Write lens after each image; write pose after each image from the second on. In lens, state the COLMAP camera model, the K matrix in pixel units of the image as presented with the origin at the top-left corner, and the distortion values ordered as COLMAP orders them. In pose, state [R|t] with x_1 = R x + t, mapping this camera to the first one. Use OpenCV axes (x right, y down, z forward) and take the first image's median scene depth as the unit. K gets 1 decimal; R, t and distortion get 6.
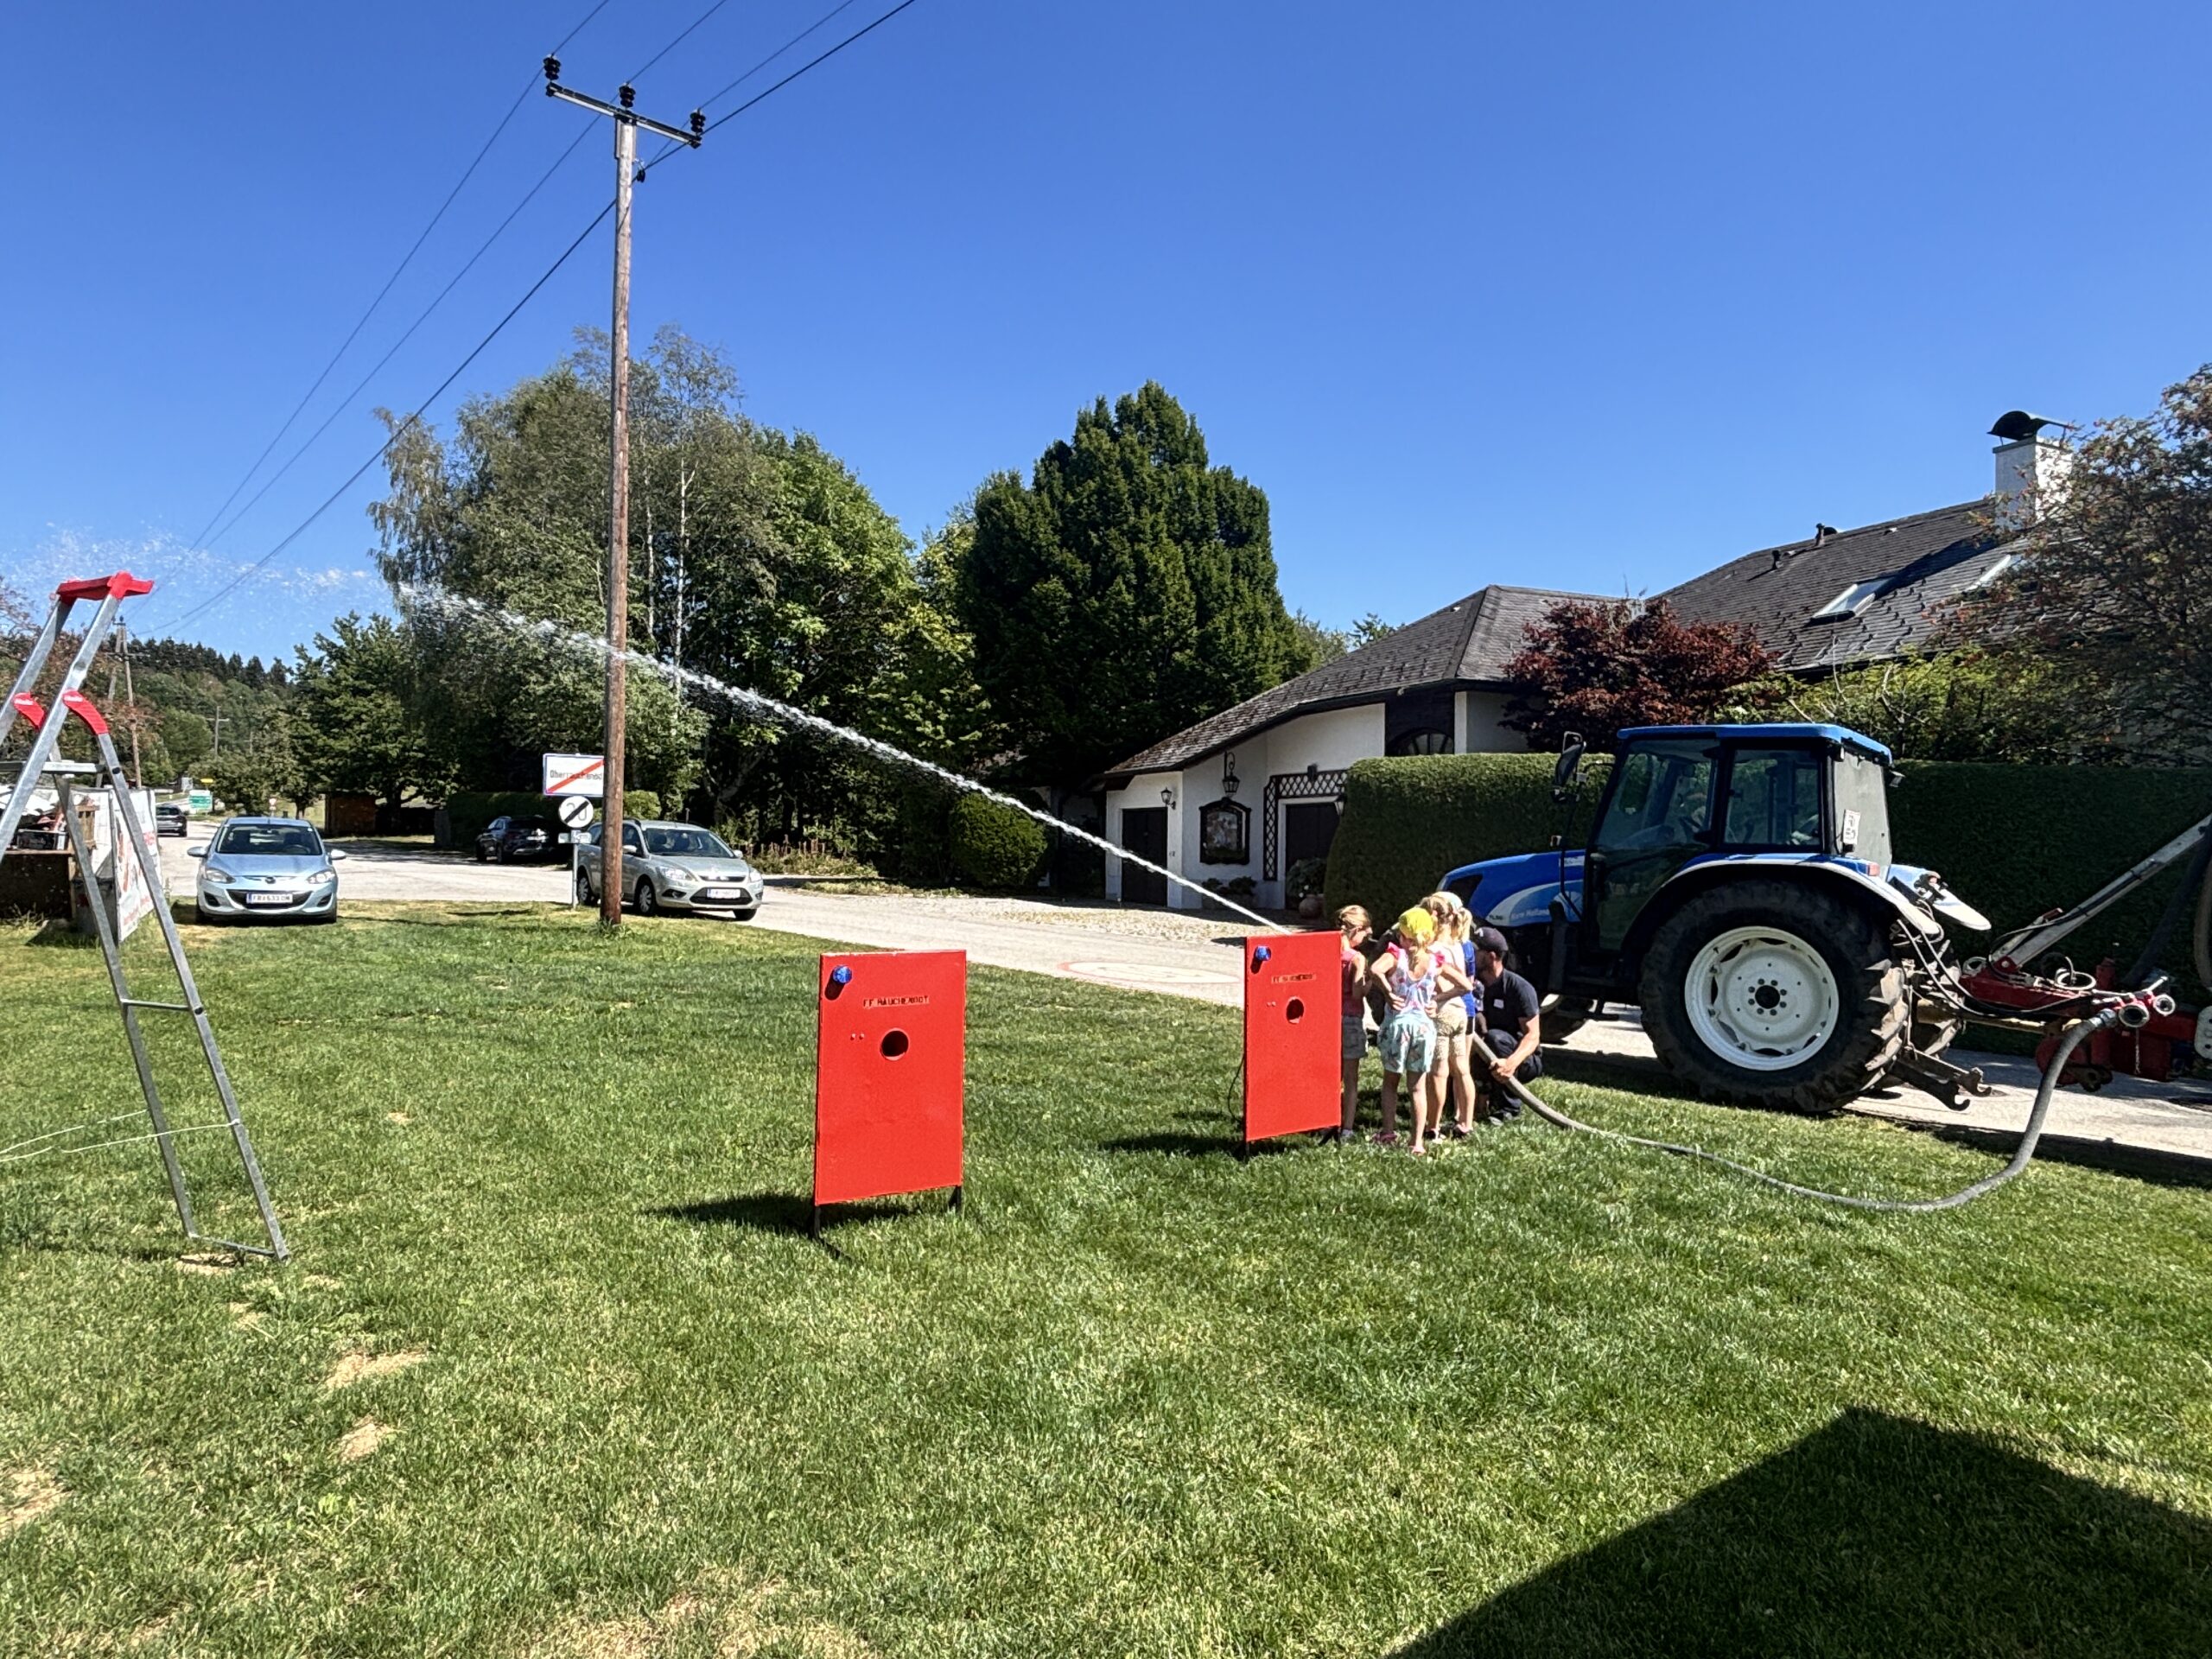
lens RADIAL K [[1339.2, 0, 1117.2], [0, 1339.2, 823.5], [0, 0, 1]] dist [-0.013718, -0.021708]
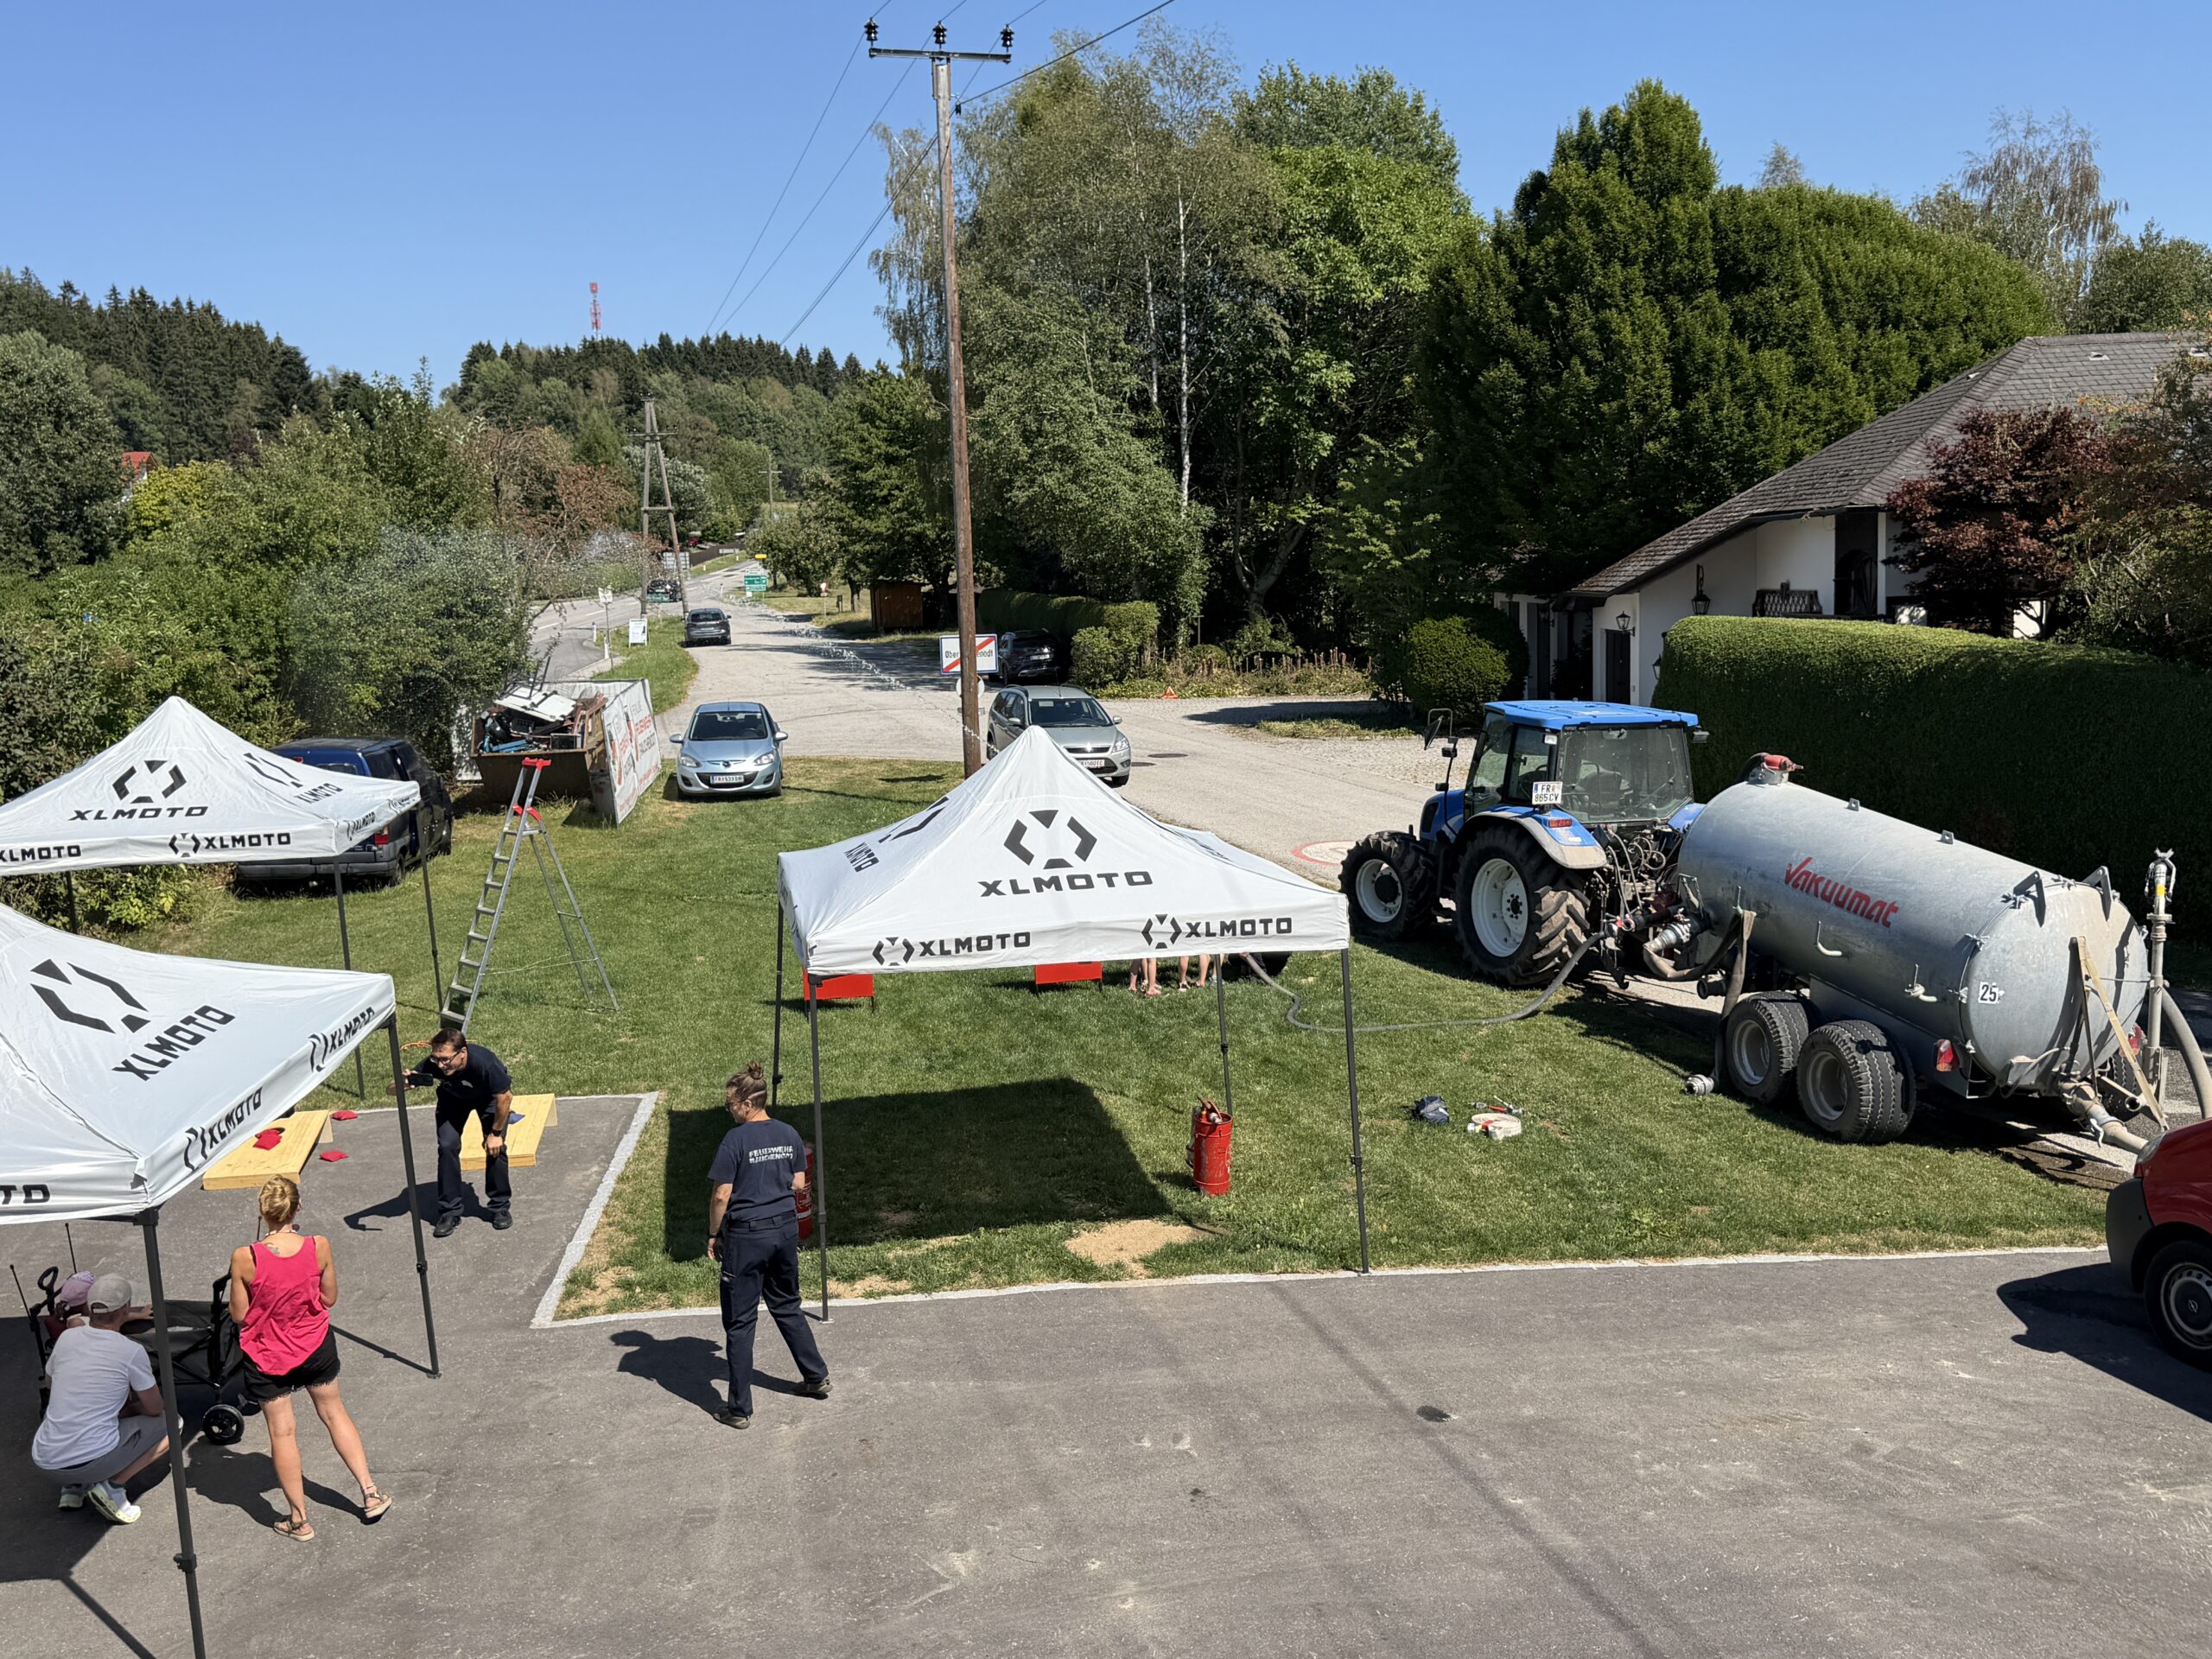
lens RADIAL K [[2189.7, 0, 1106.7], [0, 2189.7, 829.4], [0, 0, 1]] dist [0.005065, 0.000000]
pose [[0.891745, 0.008159, -0.452464, 0.352691], [0.057856, 0.989577, 0.131870, -0.086573], [0.448824, -0.143772, 0.881979, -0.376876]]
